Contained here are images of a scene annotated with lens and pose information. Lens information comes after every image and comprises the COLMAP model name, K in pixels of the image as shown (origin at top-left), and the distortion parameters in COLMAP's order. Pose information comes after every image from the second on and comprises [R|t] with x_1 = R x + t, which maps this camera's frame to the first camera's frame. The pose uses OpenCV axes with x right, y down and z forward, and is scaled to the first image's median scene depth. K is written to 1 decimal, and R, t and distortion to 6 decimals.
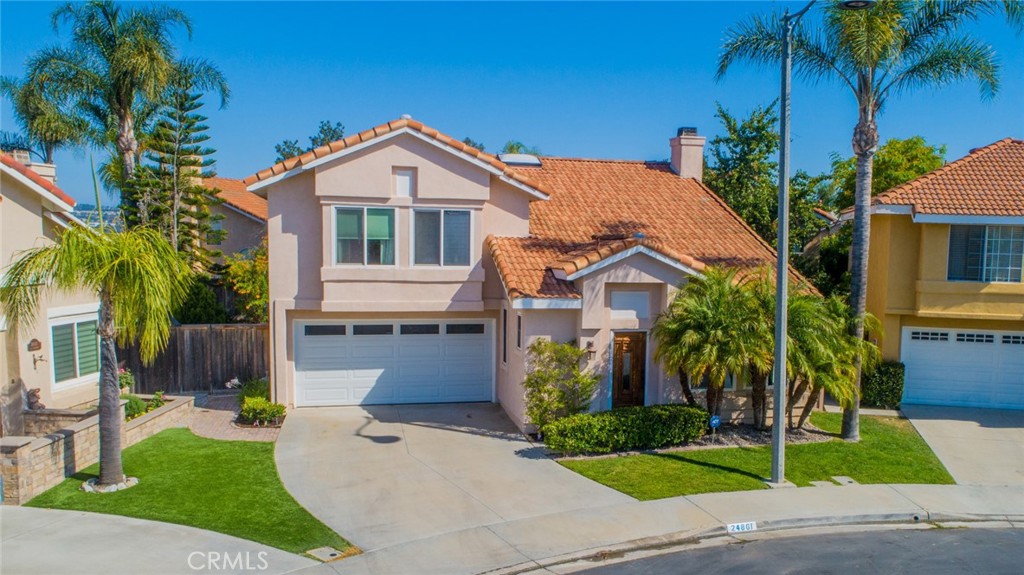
lens RADIAL K [[952.9, 0, 512.0], [0, 952.9, 287.5], [0, 0, 1]] dist [-0.006126, -0.004324]
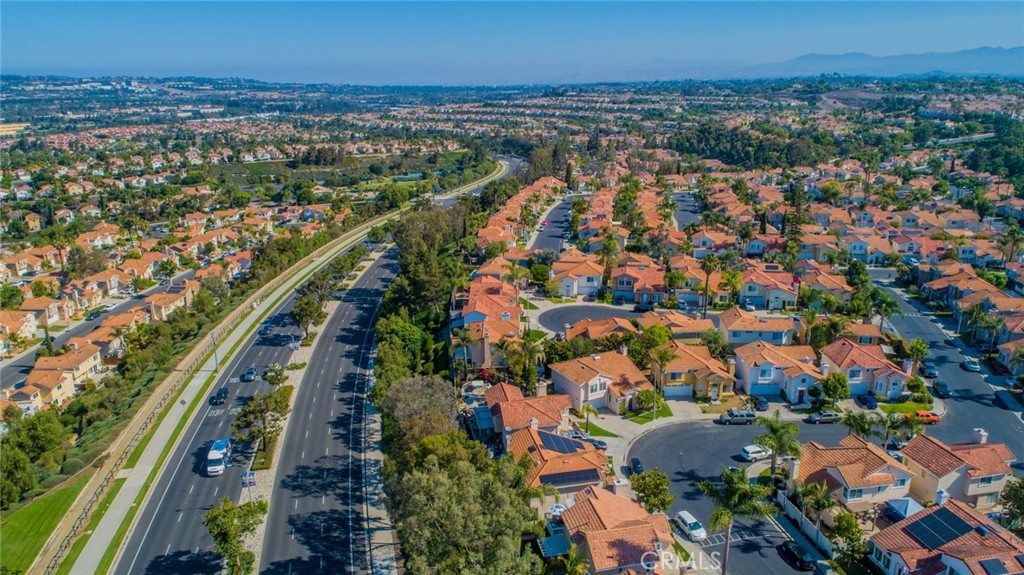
lens RADIAL K [[709.0, 0, 512.0], [0, 709.0, 287.5], [0, 0, 1]] dist [-0.005082, -0.001856]
pose [[0.966258, -0.095943, 0.239040, -1.867911], [0.056287, 0.984259, 0.167526, -1.656952], [-0.251351, -0.148419, 0.956449, -3.615807]]
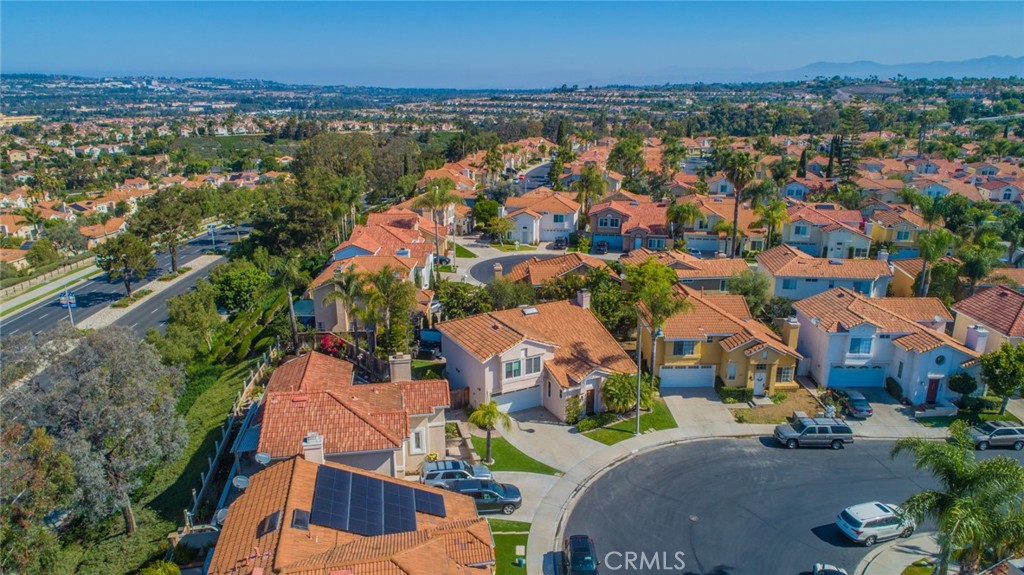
lens RADIAL K [[690.8, 0, 512.0], [0, 690.8, 287.5], [0, 0, 1]] dist [-0.004116, -0.001591]
pose [[0.971259, -0.084004, 0.222708, -0.669151], [0.047256, 0.985081, 0.165477, -0.733418], [-0.233286, -0.150197, 0.960739, -1.270006]]
